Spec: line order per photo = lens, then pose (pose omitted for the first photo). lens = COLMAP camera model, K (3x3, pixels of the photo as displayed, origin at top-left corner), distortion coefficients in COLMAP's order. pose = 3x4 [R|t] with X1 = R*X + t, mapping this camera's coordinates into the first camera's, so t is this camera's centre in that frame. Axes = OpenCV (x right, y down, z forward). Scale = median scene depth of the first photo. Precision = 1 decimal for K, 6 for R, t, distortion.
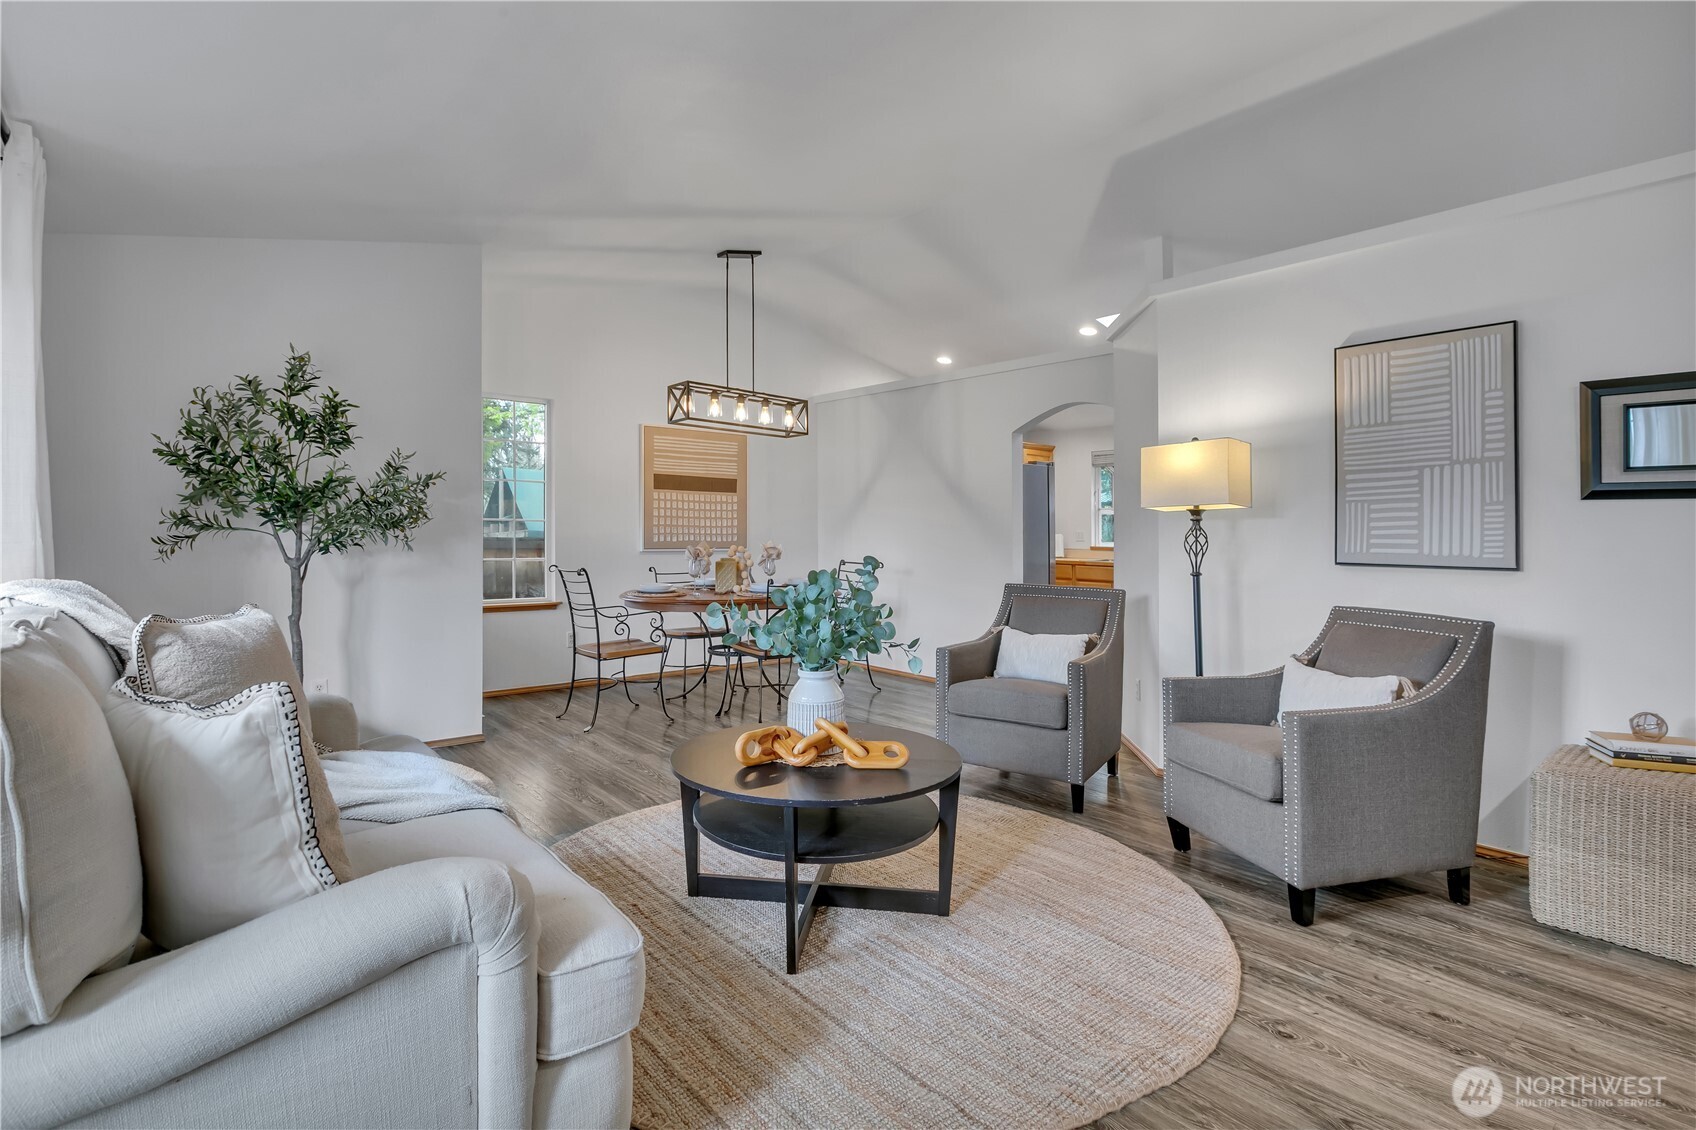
lens RADIAL K [[833.7, 0, 830.8], [0, 833.7, 525.6], [0, 0, 1]] dist [-0.005414, 0.000625]
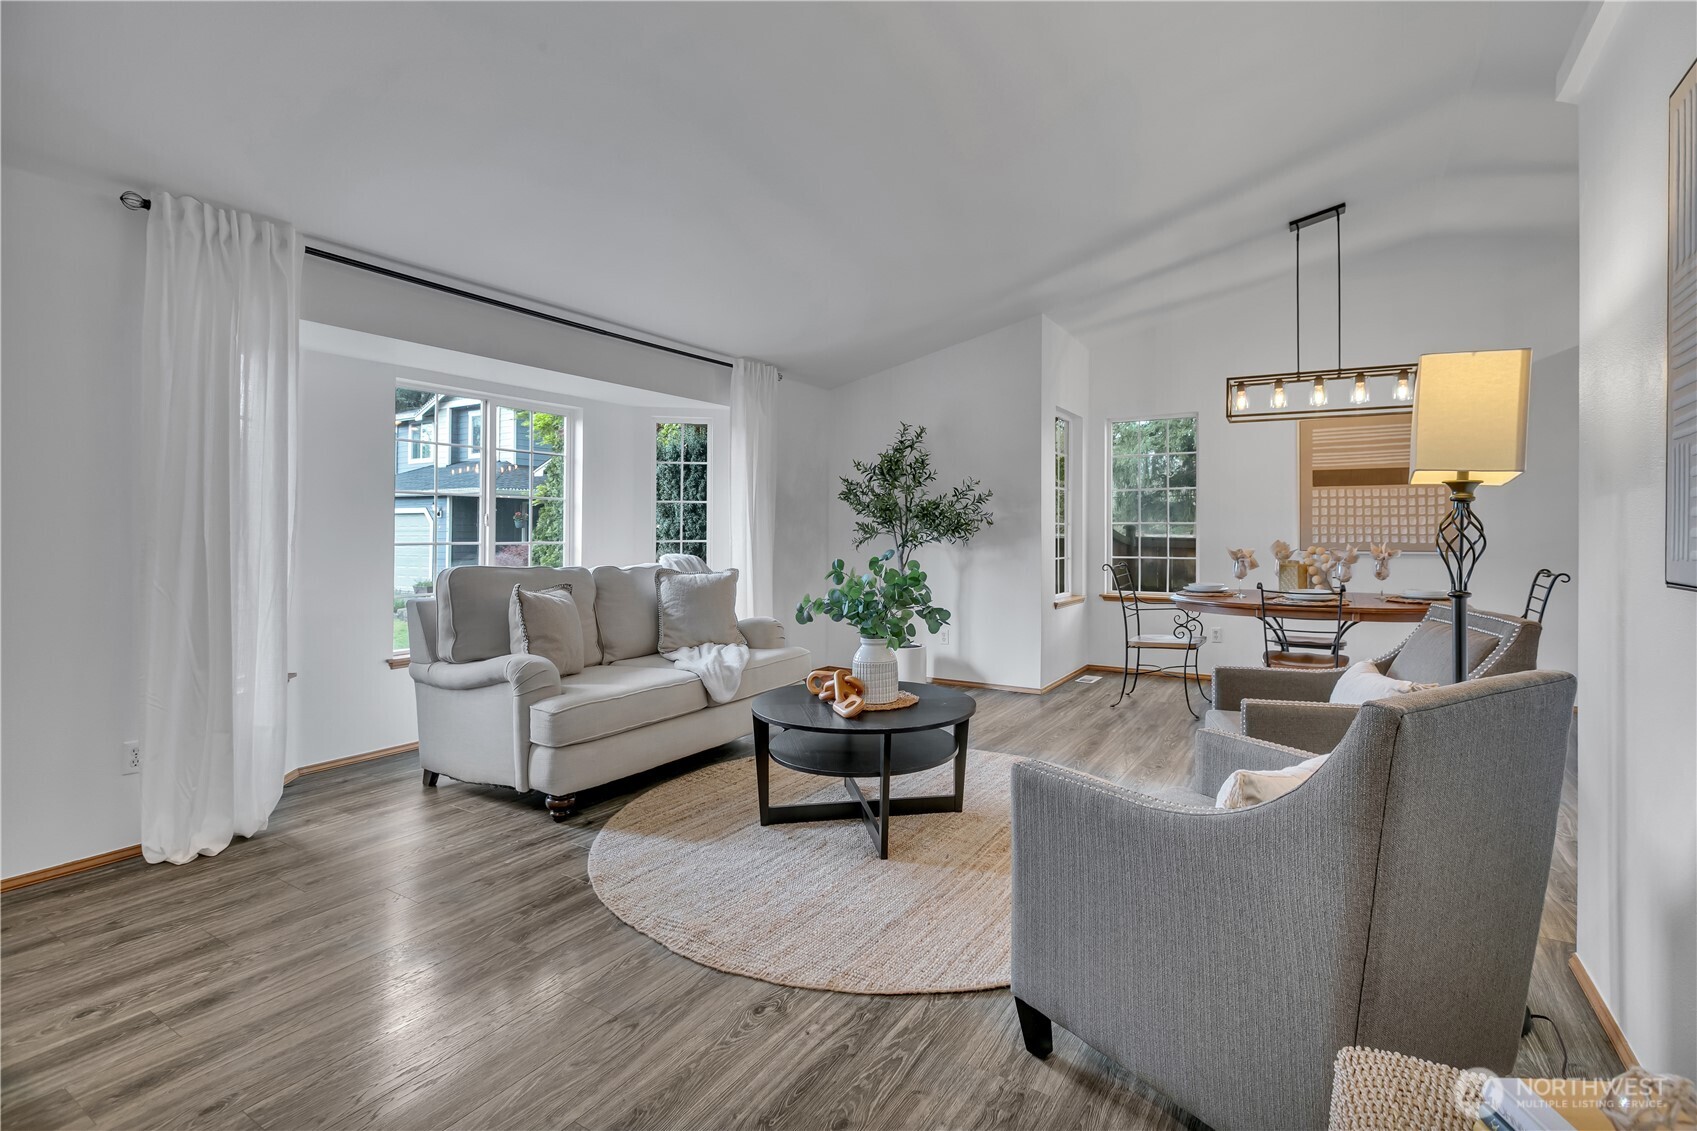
lens RADIAL K [[771.2, 0, 859.9], [0, 771.2, 533.4], [0, 0, 1]] dist [-0.001361, 0.001019]
pose [[0.321774, -0.011683, -0.946745, 0.807575], [0.012717, 0.999887, -0.008017, 0.016040], [0.946731, -0.009460, 0.321886, 0.438641]]
